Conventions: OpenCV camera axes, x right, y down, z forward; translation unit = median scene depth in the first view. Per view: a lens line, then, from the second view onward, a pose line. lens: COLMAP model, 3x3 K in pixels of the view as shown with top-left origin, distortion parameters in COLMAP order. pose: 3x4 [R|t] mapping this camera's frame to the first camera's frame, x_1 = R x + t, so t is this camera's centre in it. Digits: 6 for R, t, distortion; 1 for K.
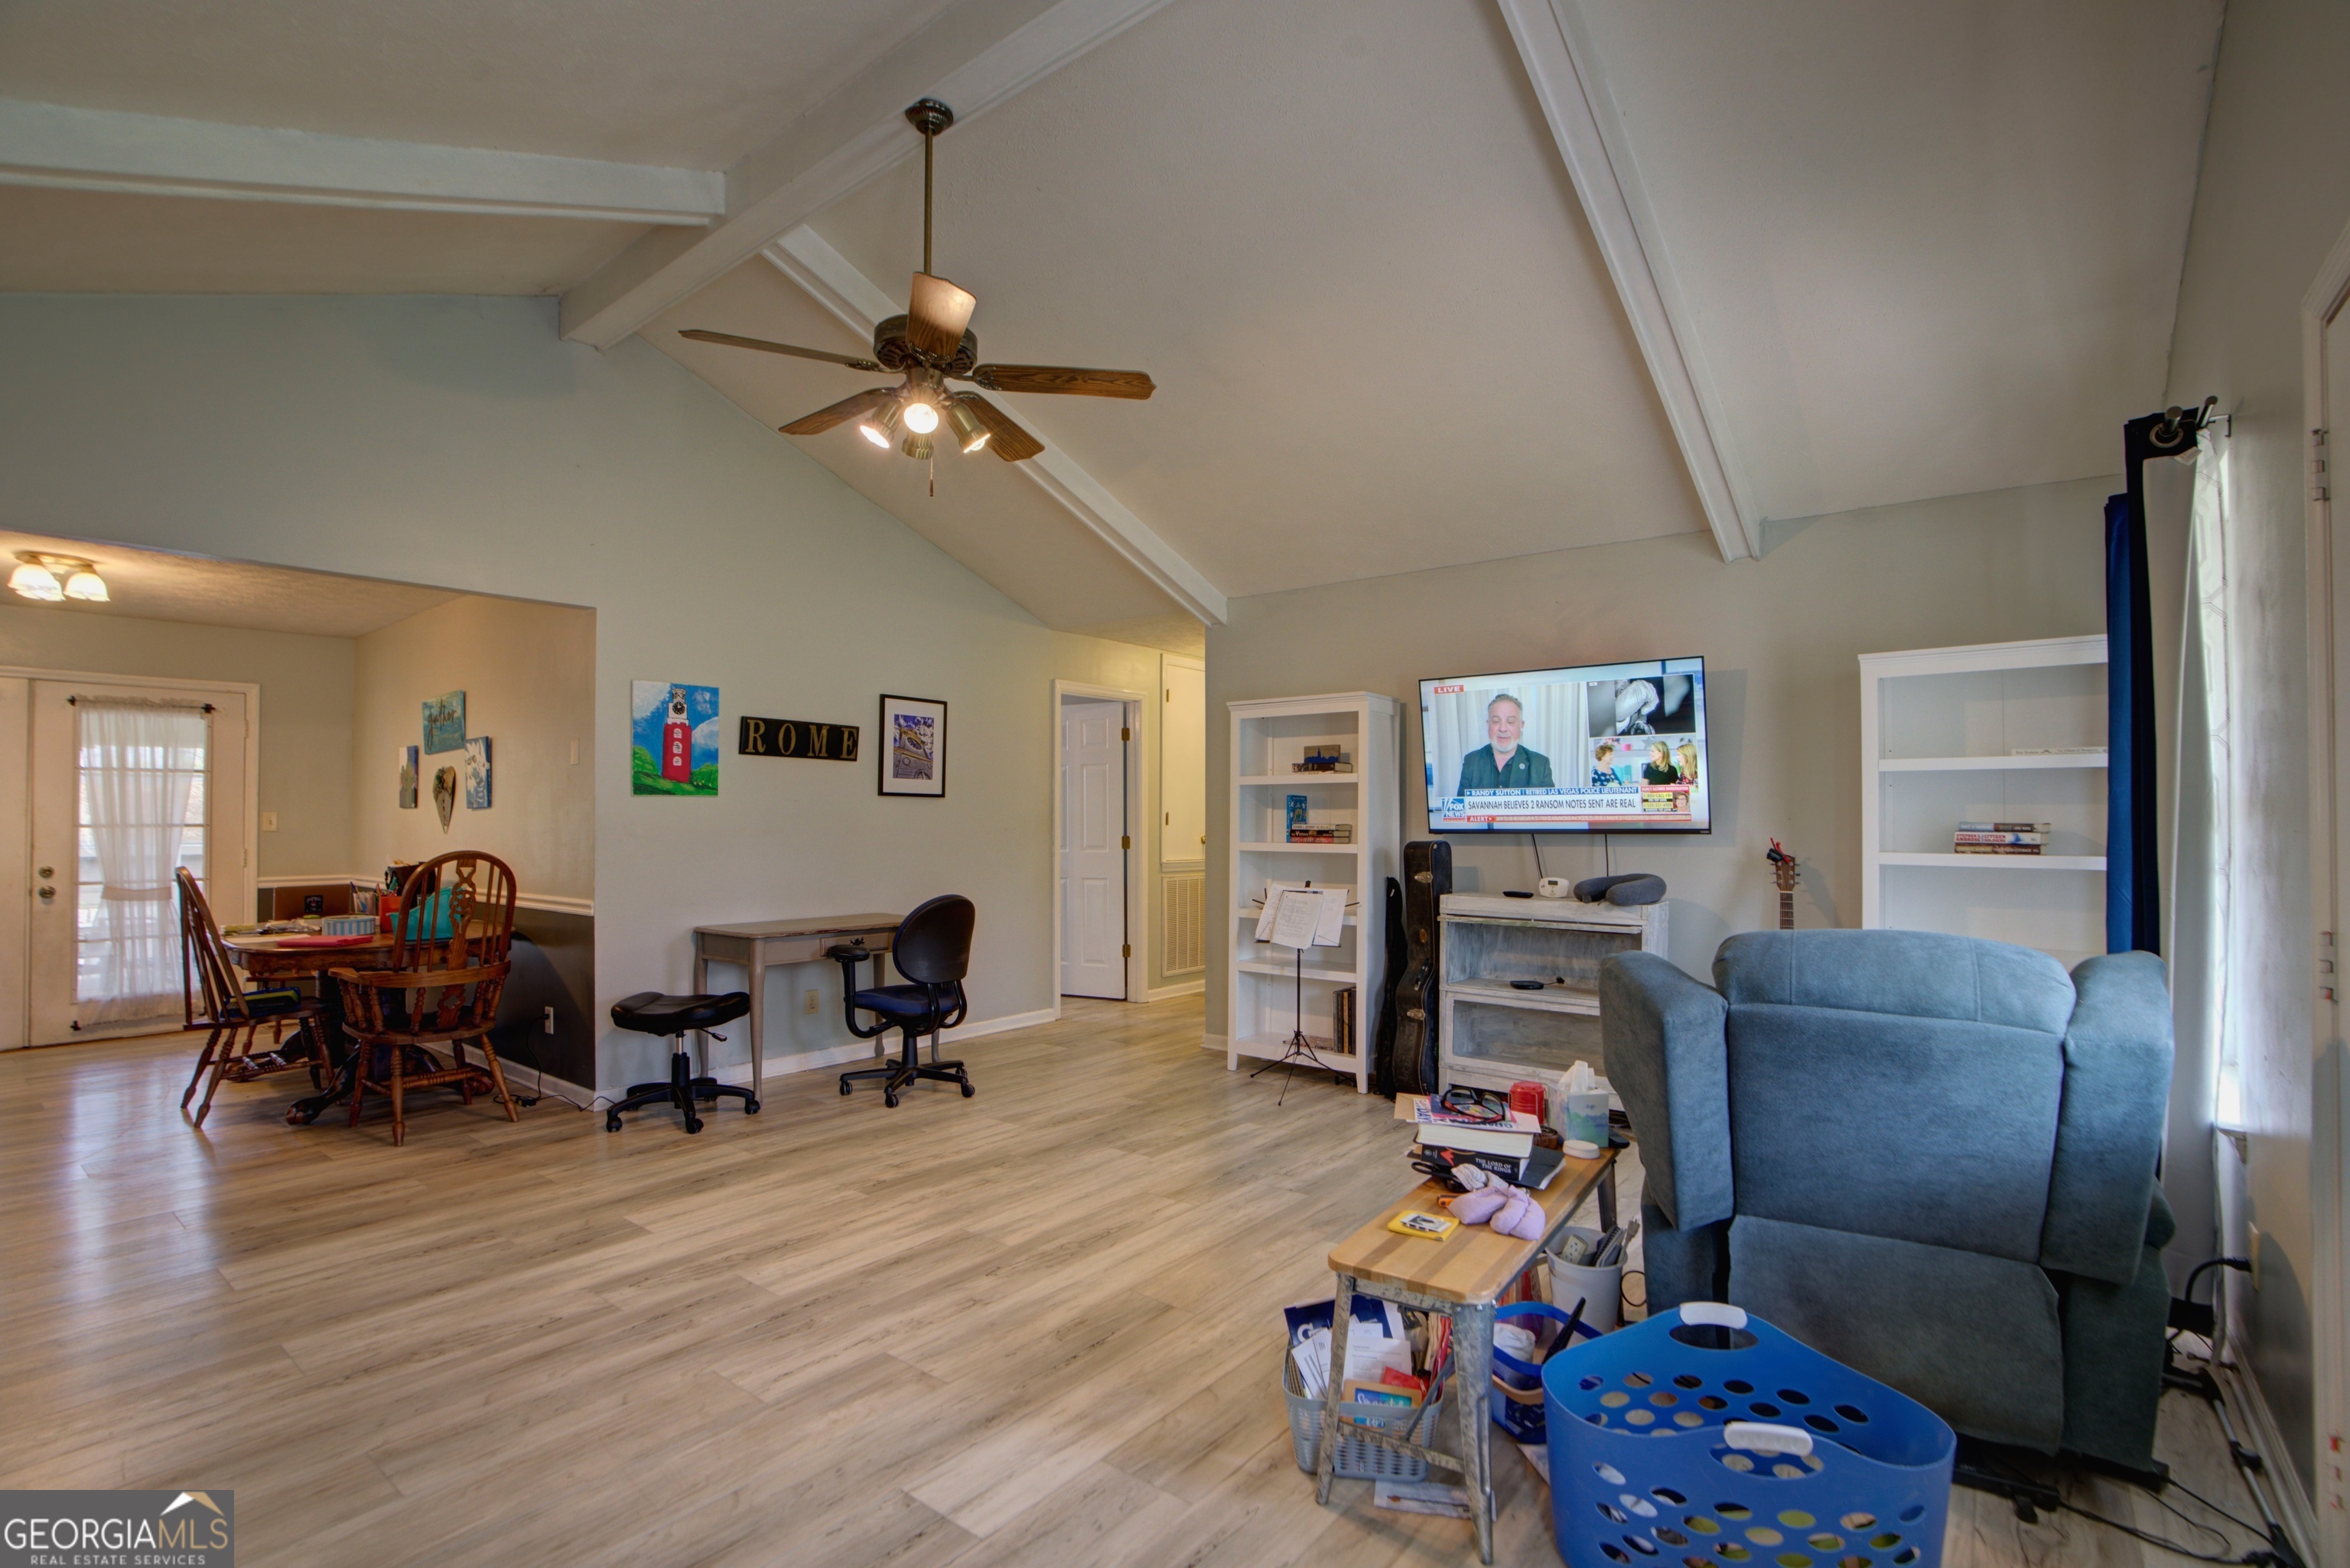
lens RADIAL K [[1087.0, 0, 1183.4], [0, 1087.0, 805.6], [0, 0, 1]] dist [-0.063029, 0.023186]
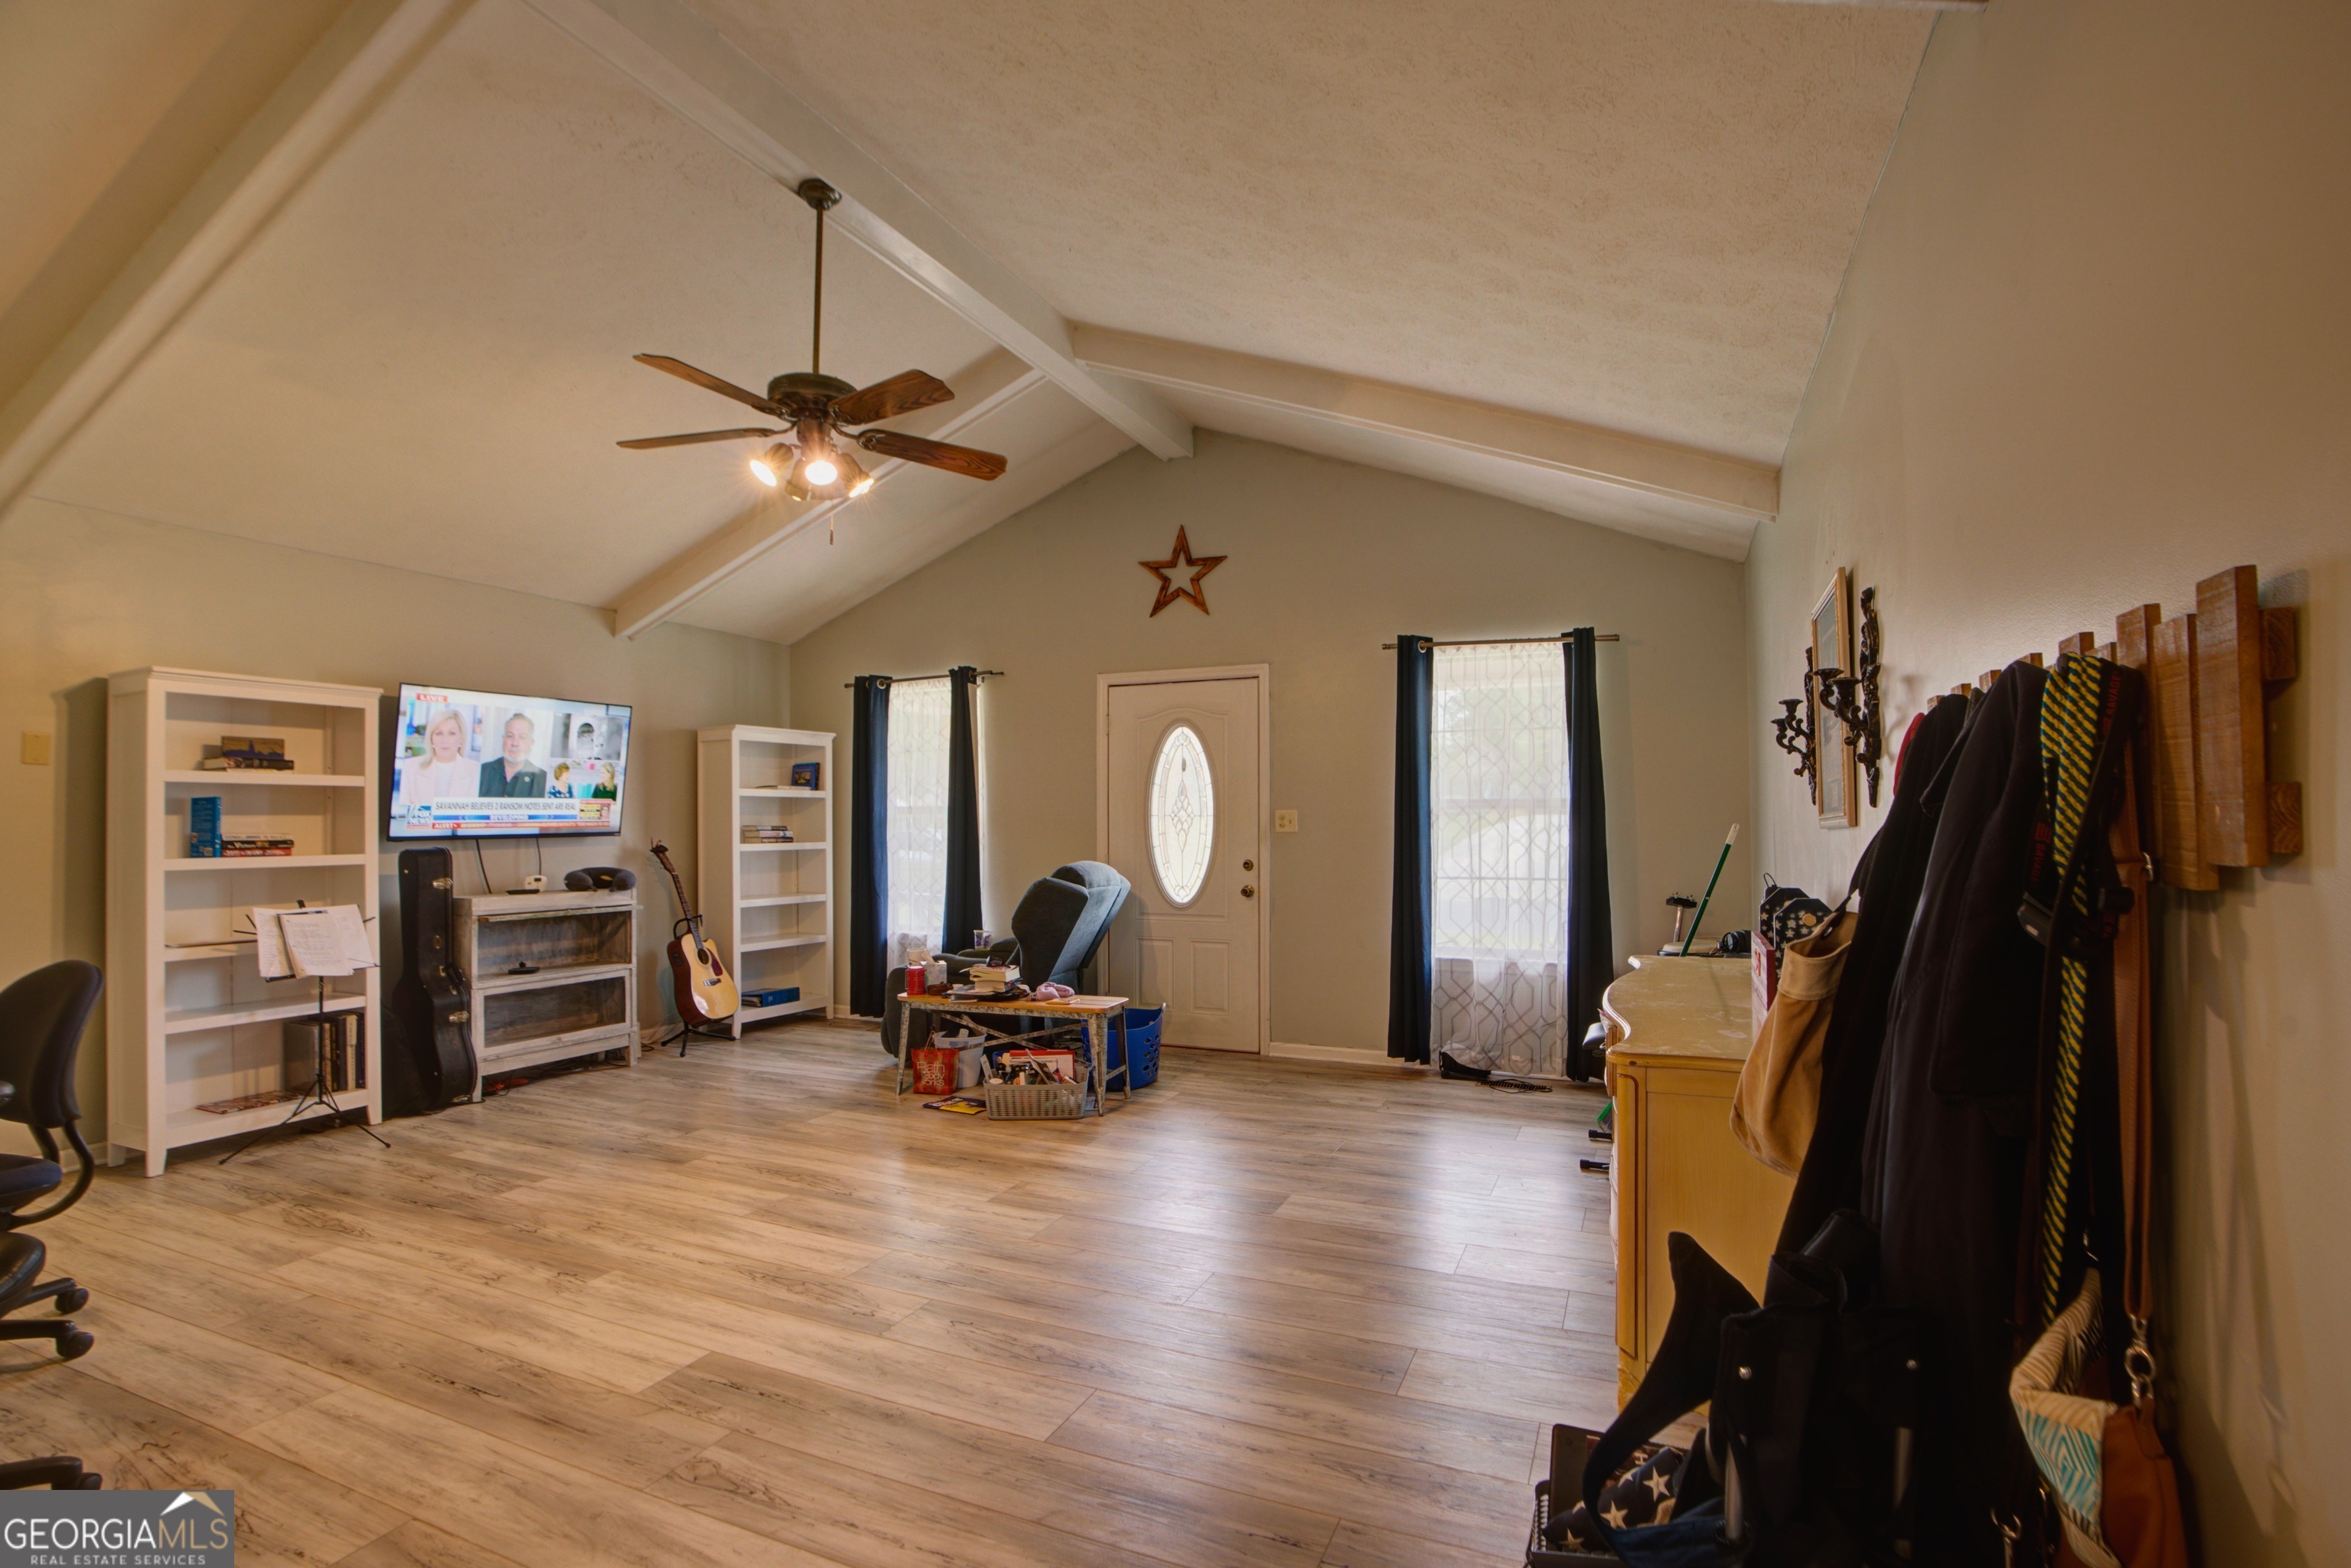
lens RADIAL K [[1087.5, 0, 1183.9], [0, 1087.5, 805.6], [0, 0, 1]] dist [-0.063029, 0.023186]
pose [[-0.245232, 0.016328, 0.969327, -0.985700], [-0.002450, 0.999845, -0.017462, 0.010345], [-0.969461, -0.006657, -0.245154, 0.628489]]
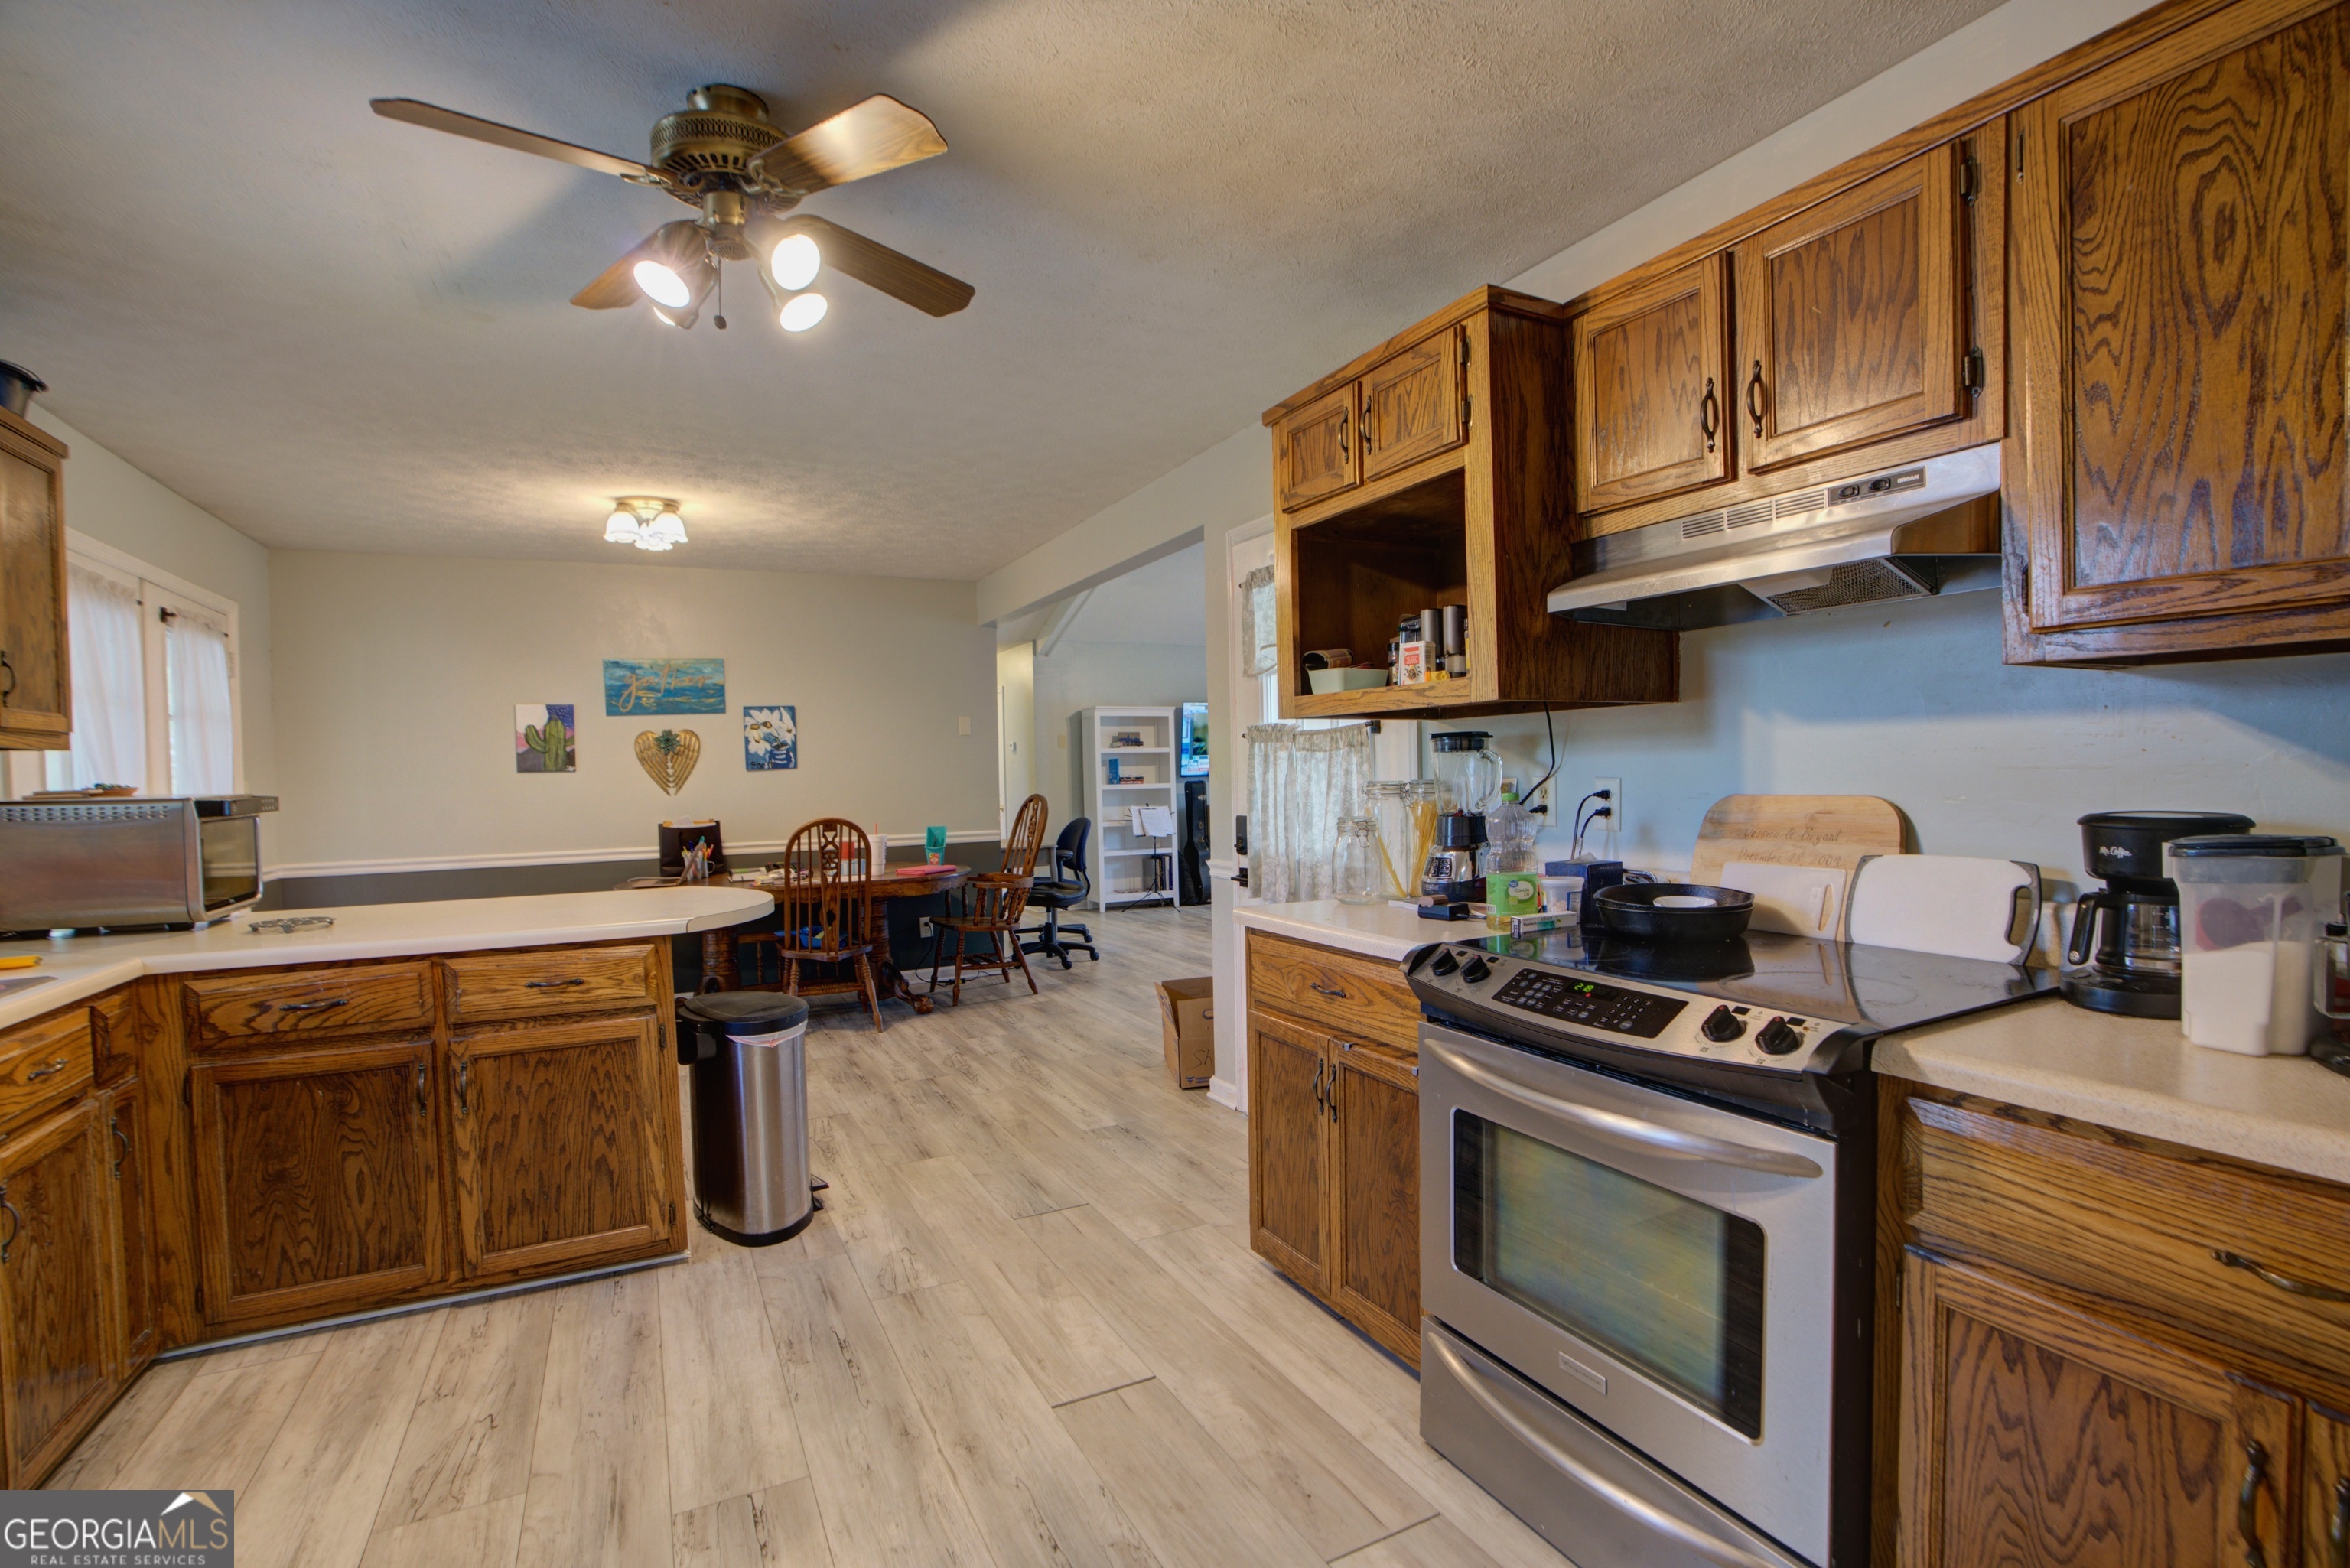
lens RADIAL K [[1087.0, 0, 1183.4], [0, 1087.0, 805.6], [0, 0, 1]] dist [-0.063029, 0.023186]
pose [[0.423772, -0.039477, 0.904908, -1.868557], [0.013868, 0.999215, 0.037097, 0.003924], [-0.905663, -0.003172, 0.423987, 0.148106]]
